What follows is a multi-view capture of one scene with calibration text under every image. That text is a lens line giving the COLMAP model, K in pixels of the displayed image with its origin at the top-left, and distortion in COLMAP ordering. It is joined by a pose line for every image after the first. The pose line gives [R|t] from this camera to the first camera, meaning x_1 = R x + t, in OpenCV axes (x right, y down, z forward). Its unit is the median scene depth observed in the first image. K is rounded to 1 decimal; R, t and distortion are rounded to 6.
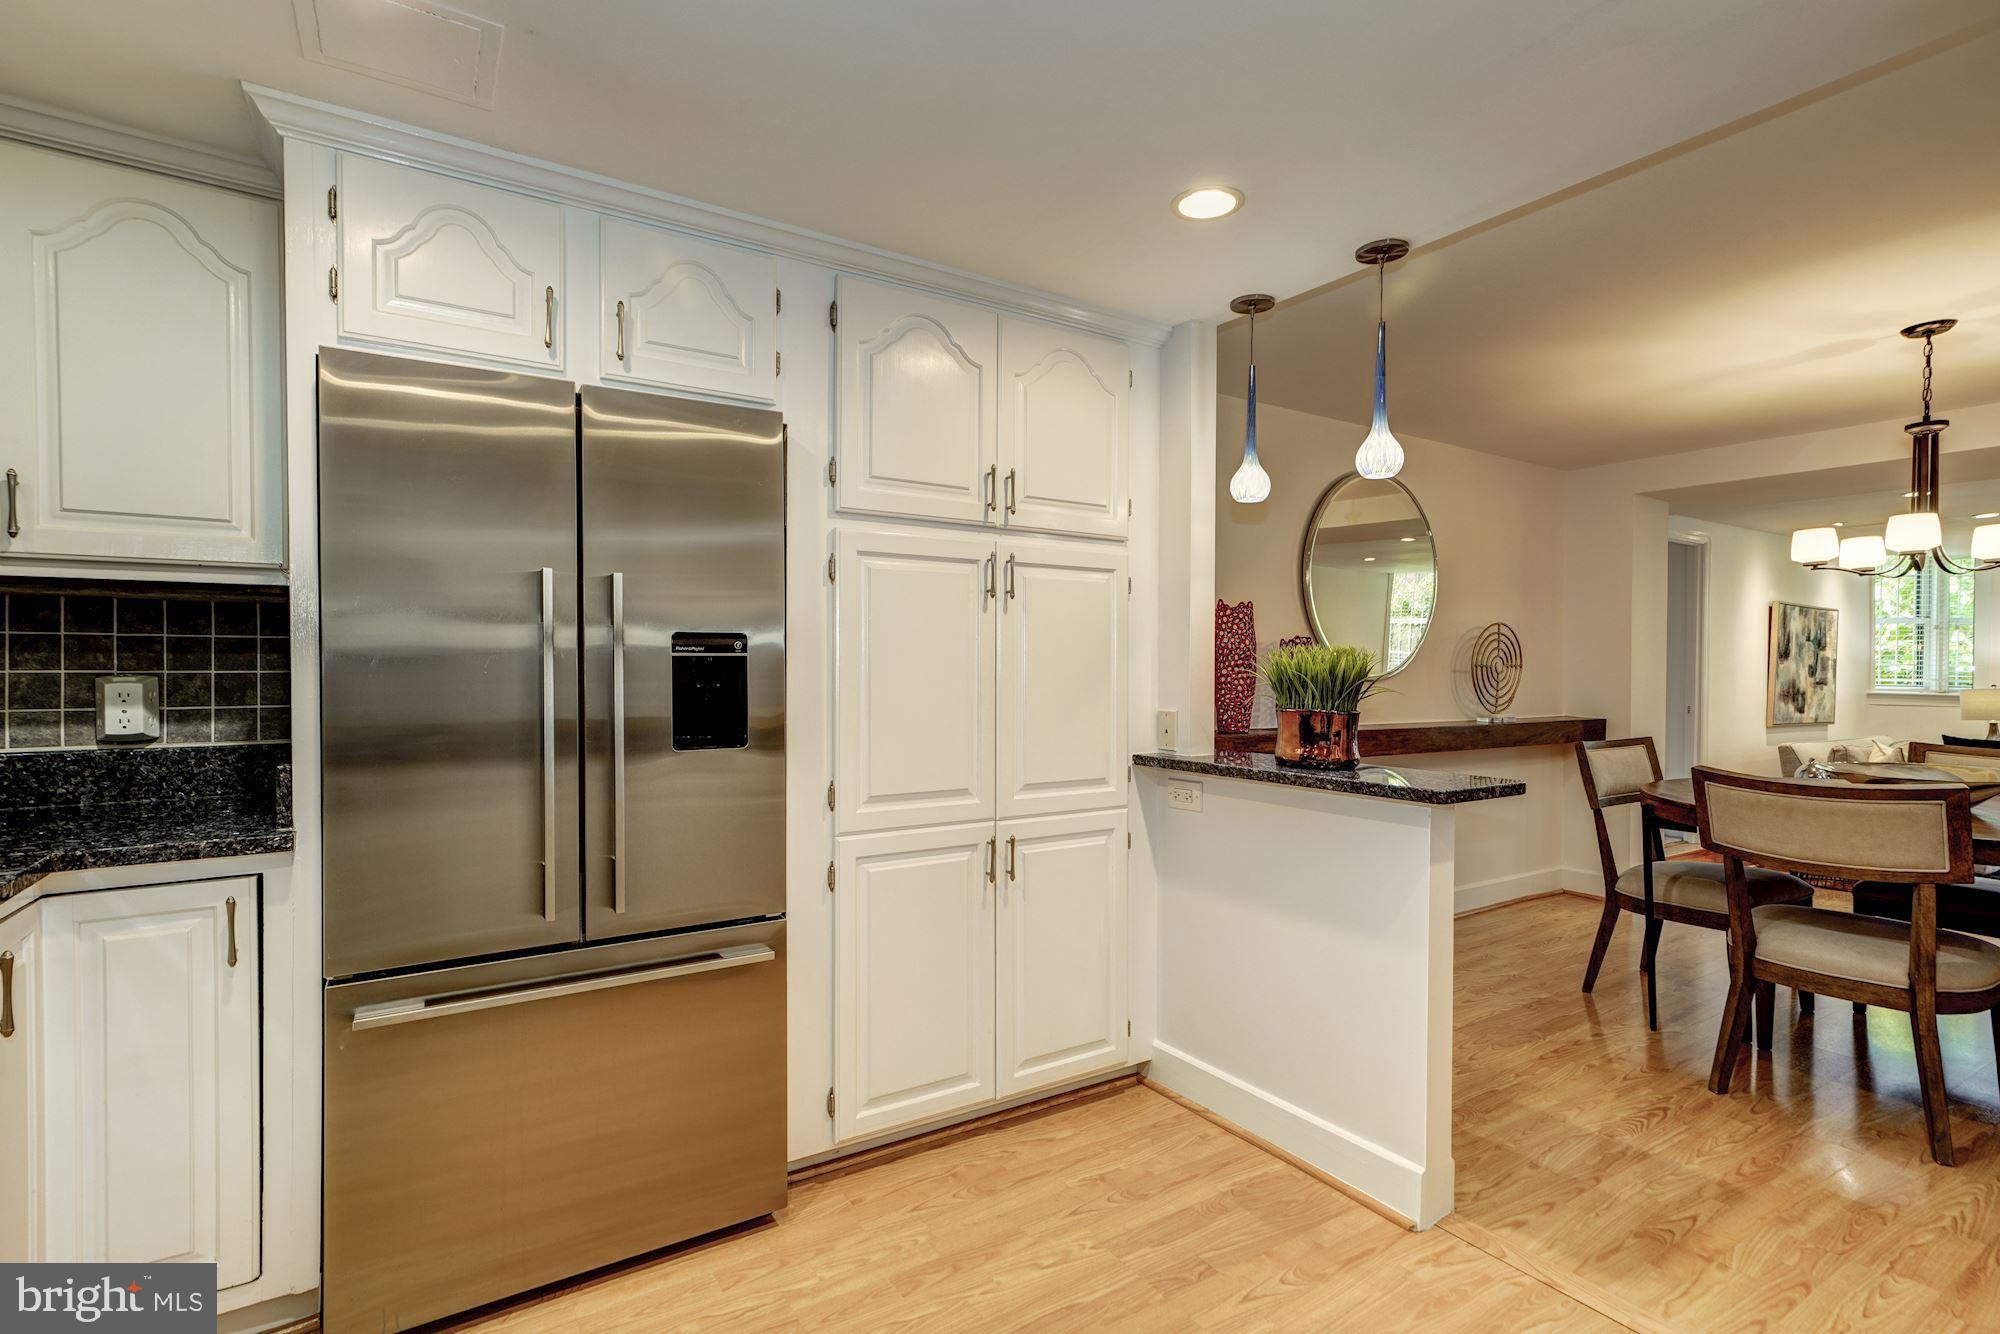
lens RADIAL K [[928.2, 0, 996.2], [0, 928.2, 674.5], [0, 0, 1]] dist [0.010692, -0.000032]
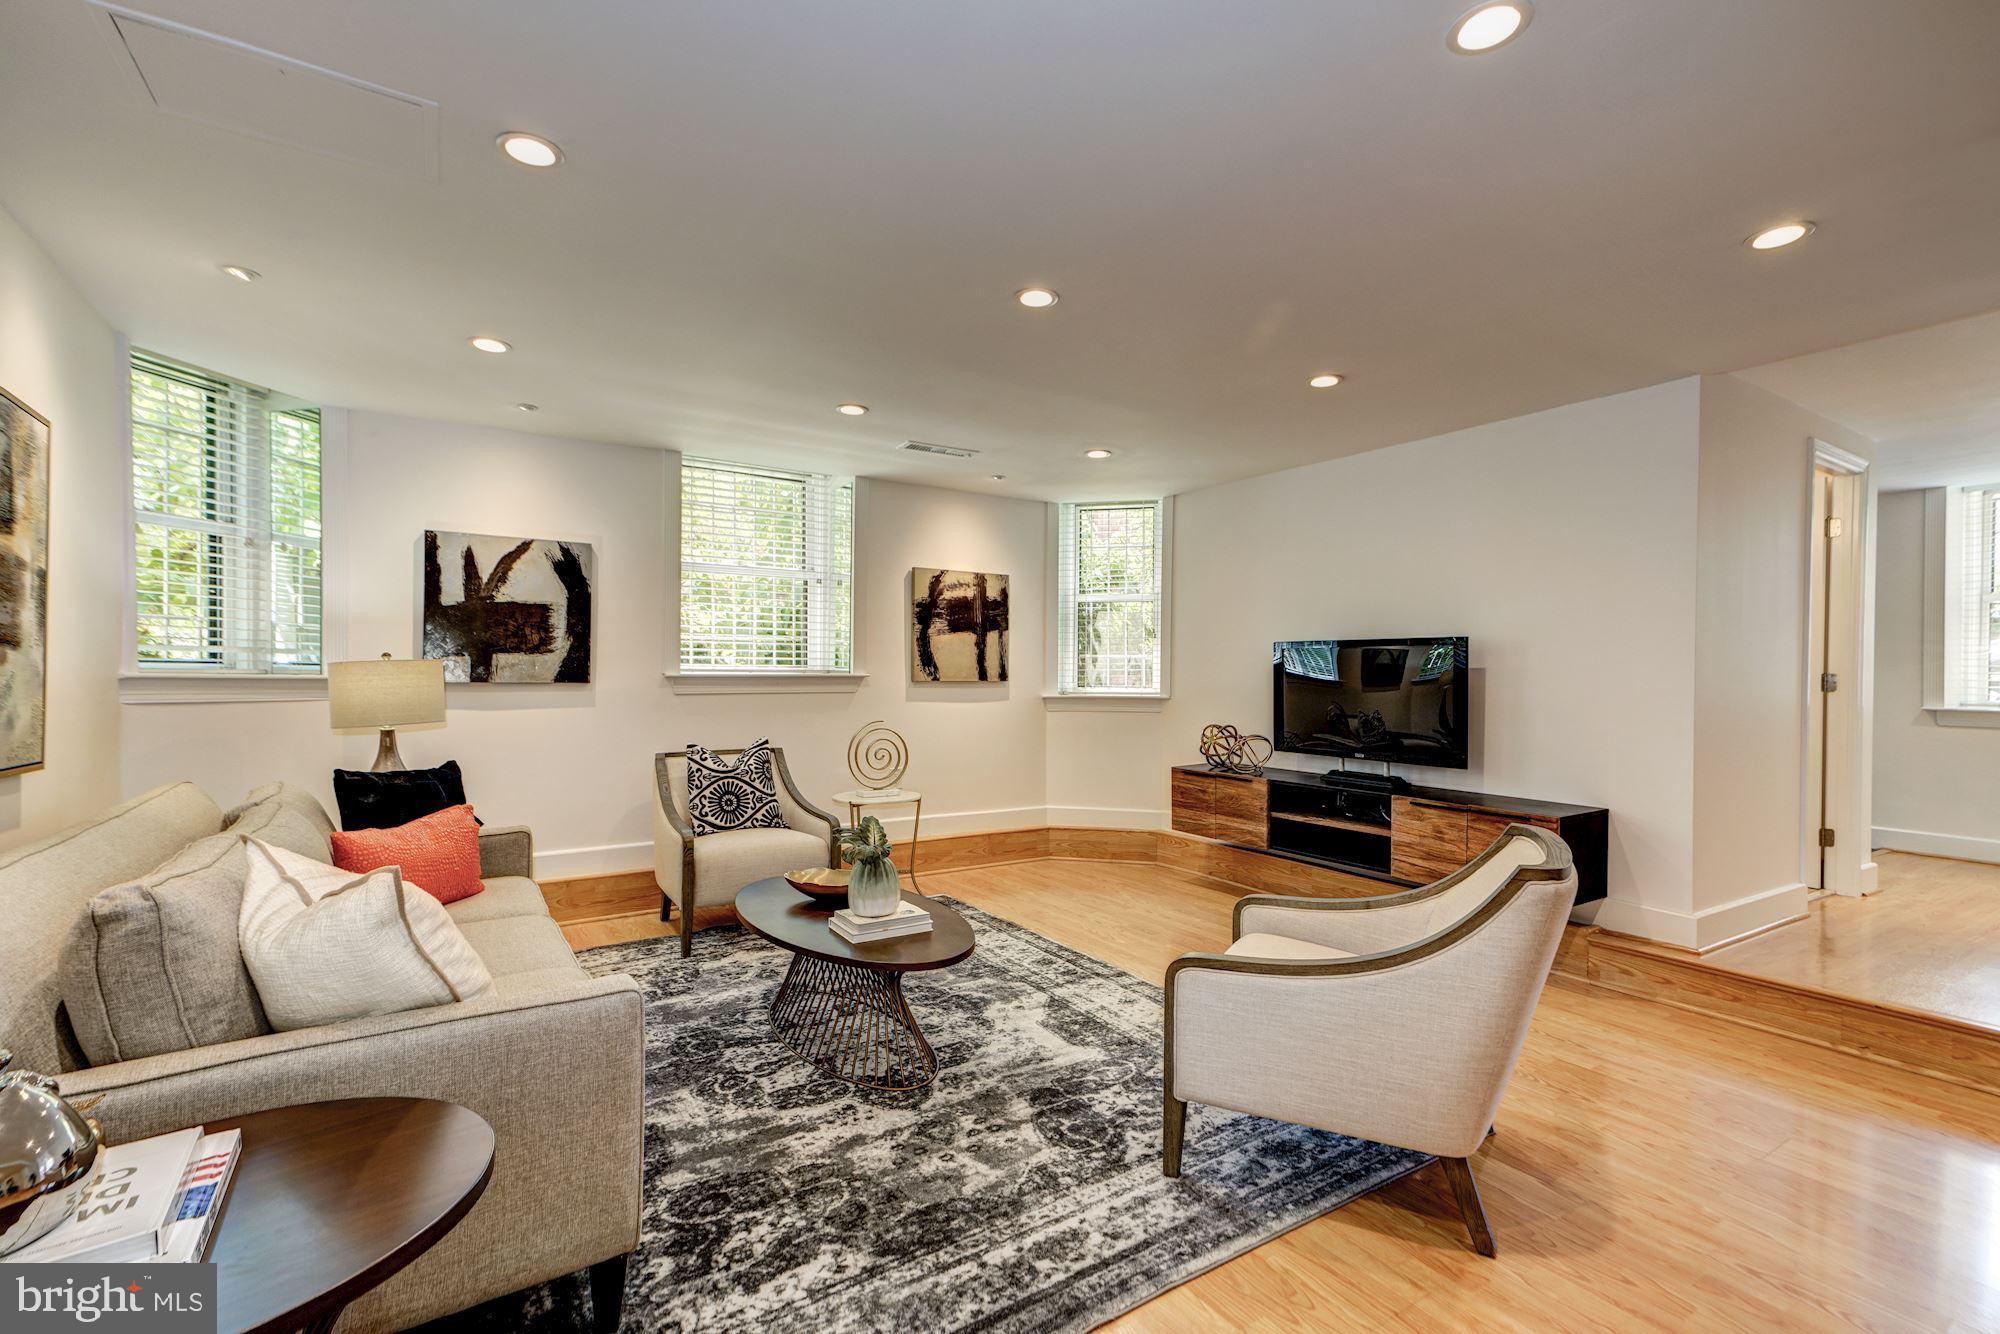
lens RADIAL K [[885.7, 0, 1005.7], [0, 885.7, 674.2], [0, 0, 1]] dist [0.012023, 0.000774]
pose [[-0.011681, -0.009926, 0.999882, 0.607175], [0.003289, 0.999945, 0.009965, 0.018800], [-0.999926, 0.003405, -0.011648, 0.701497]]
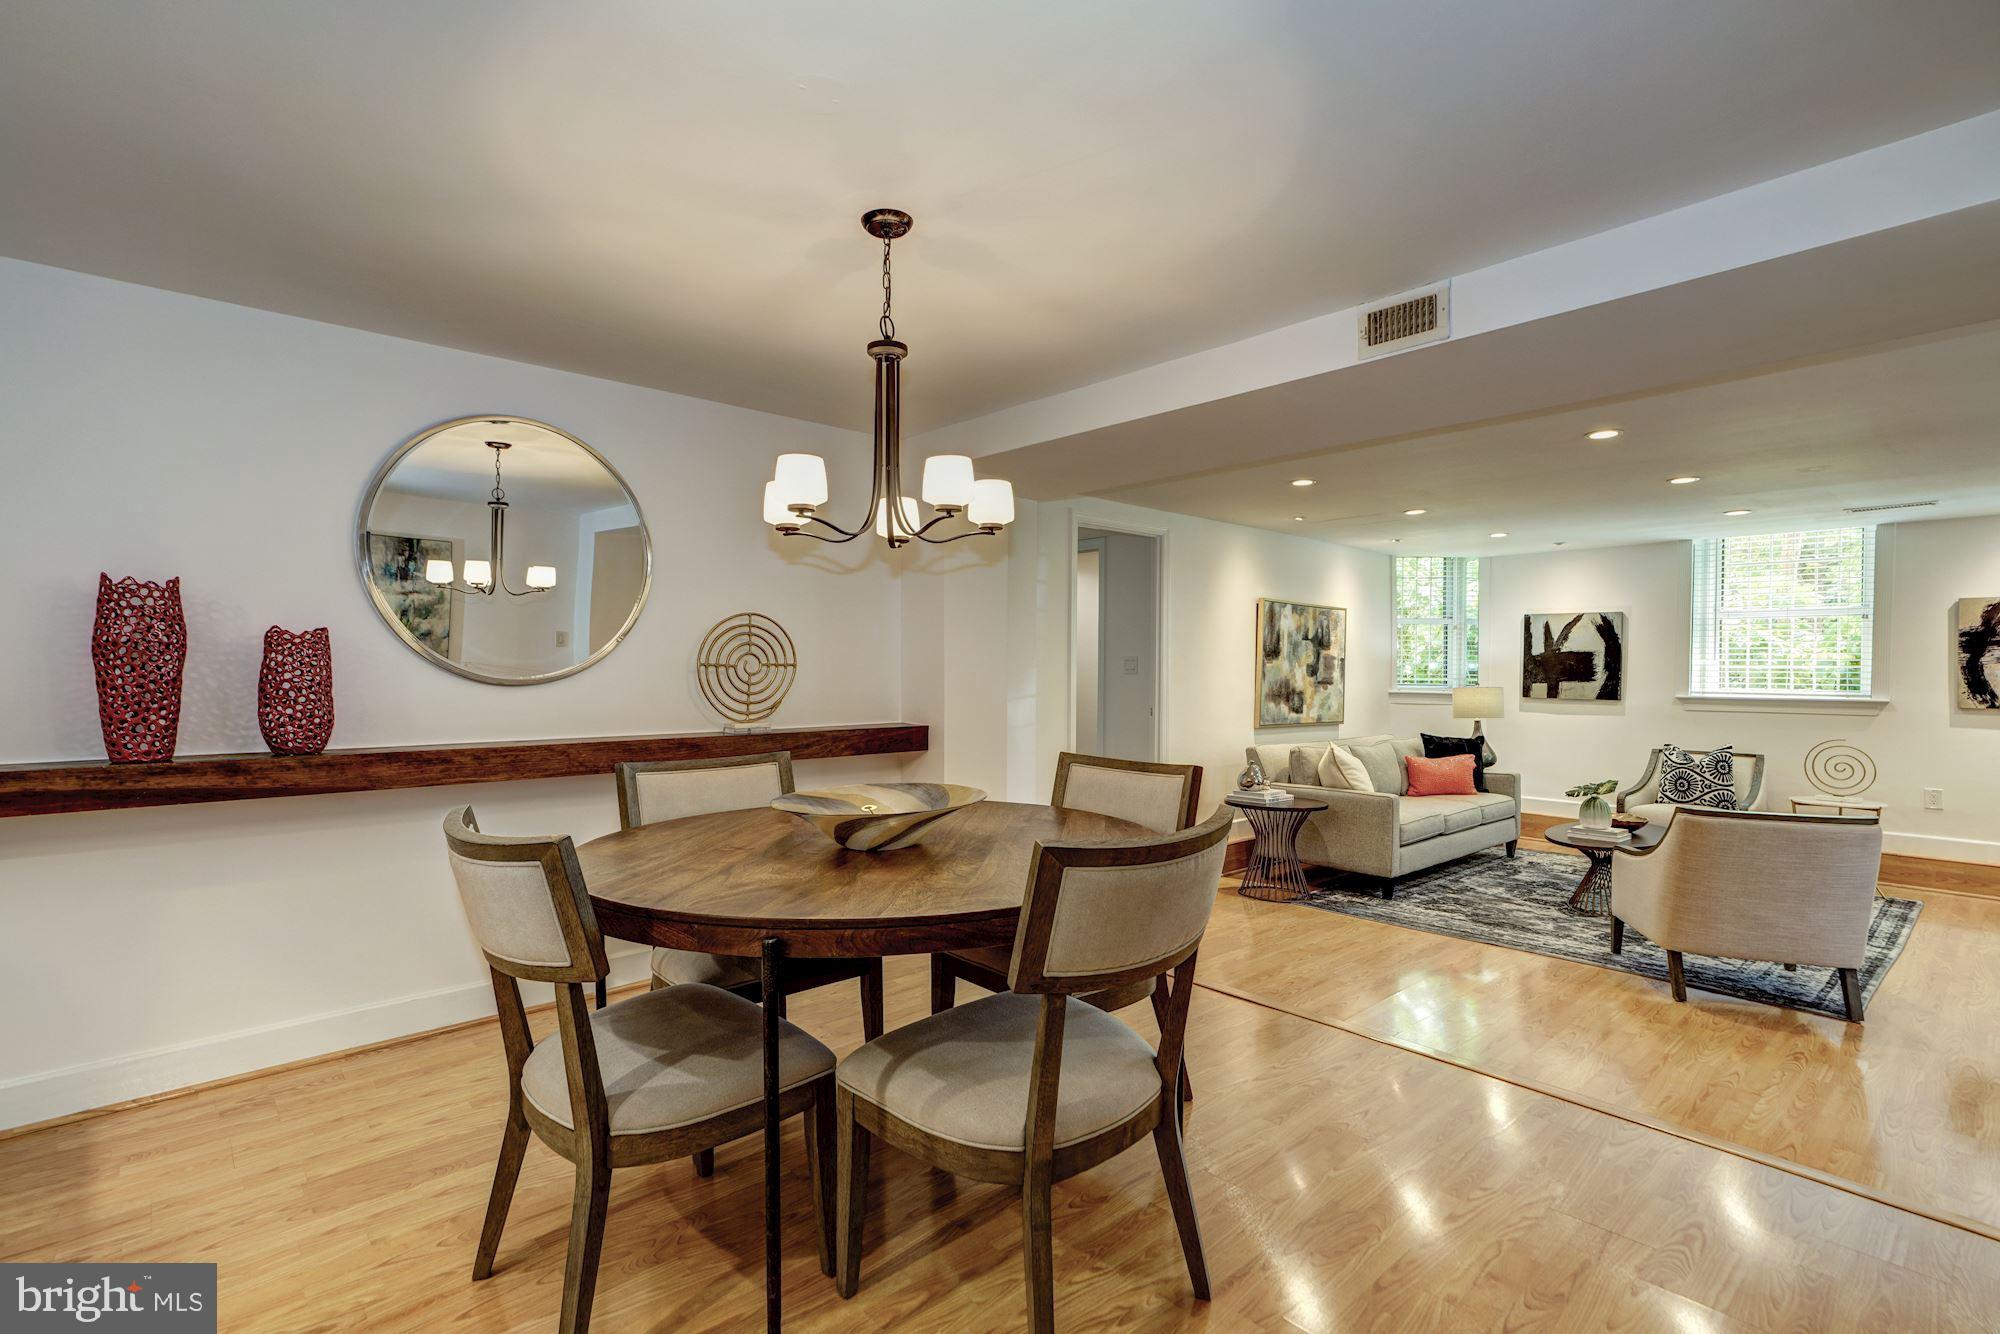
lens RADIAL K [[928.2, 0, 996.2], [0, 928.2, 674.5], [0, 0, 1]] dist [0.010692, -0.000032]
pose [[0.985543, -0.002633, 0.169405, 0.383919], [0.002826, 0.999996, -0.000900, 0.000524], [-0.169402, 0.001366, 0.985546, 0.092164]]
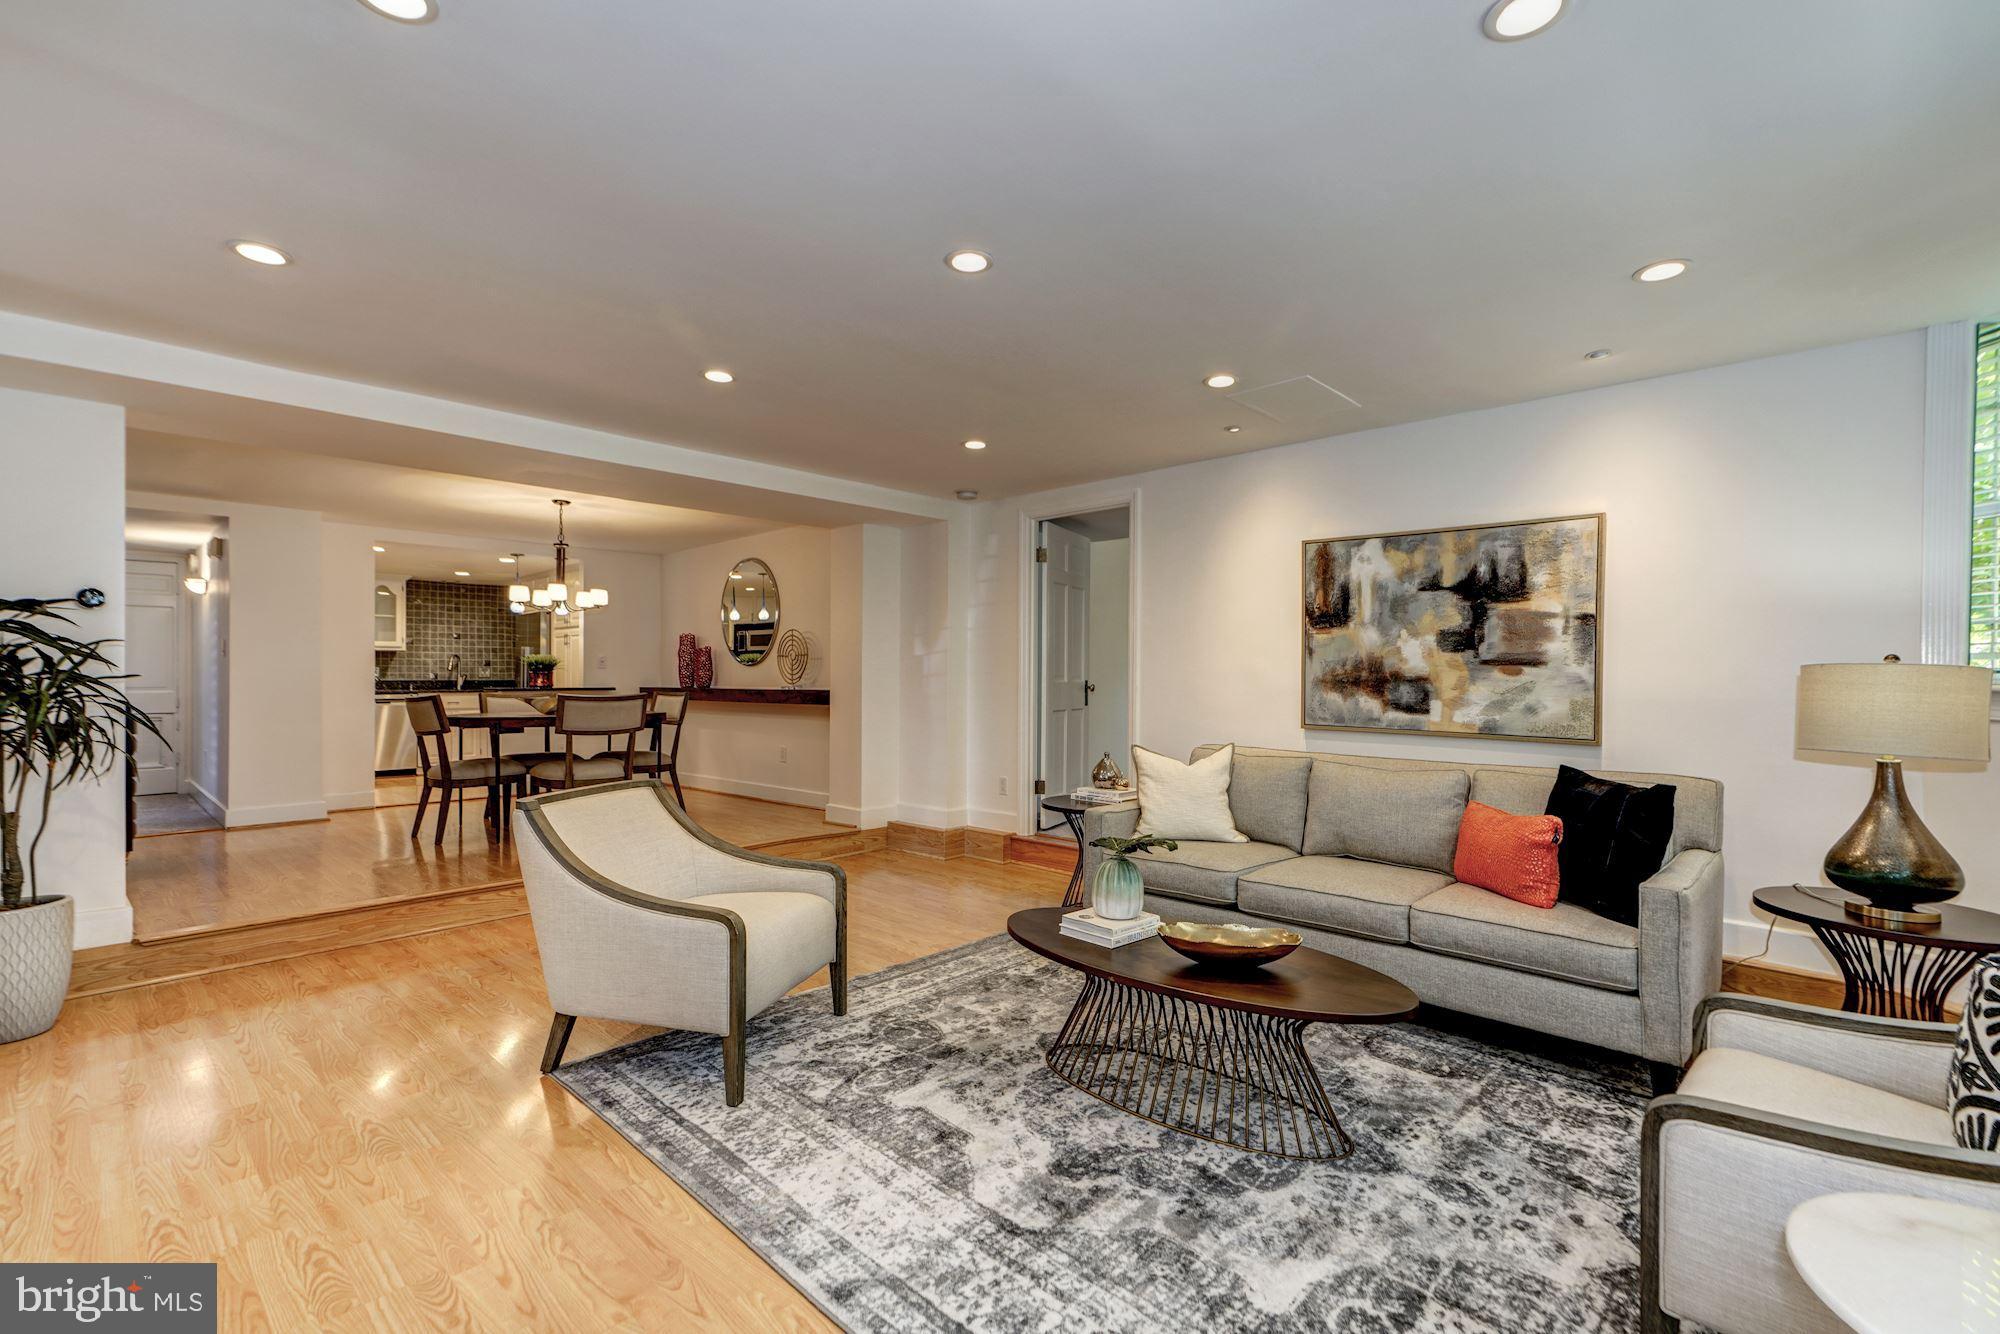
lens RADIAL K [[897.0, 0, 1000.6], [0, 897.0, 673.3], [0, 0, 1]] dist [0.009661, 0.000233]
pose [[0.239707, -0.011627, -0.970776, 1.354845], [-0.012253, 0.999812, -0.015000, 0.027656], [0.970768, 0.015491, 0.239520, 0.610645]]
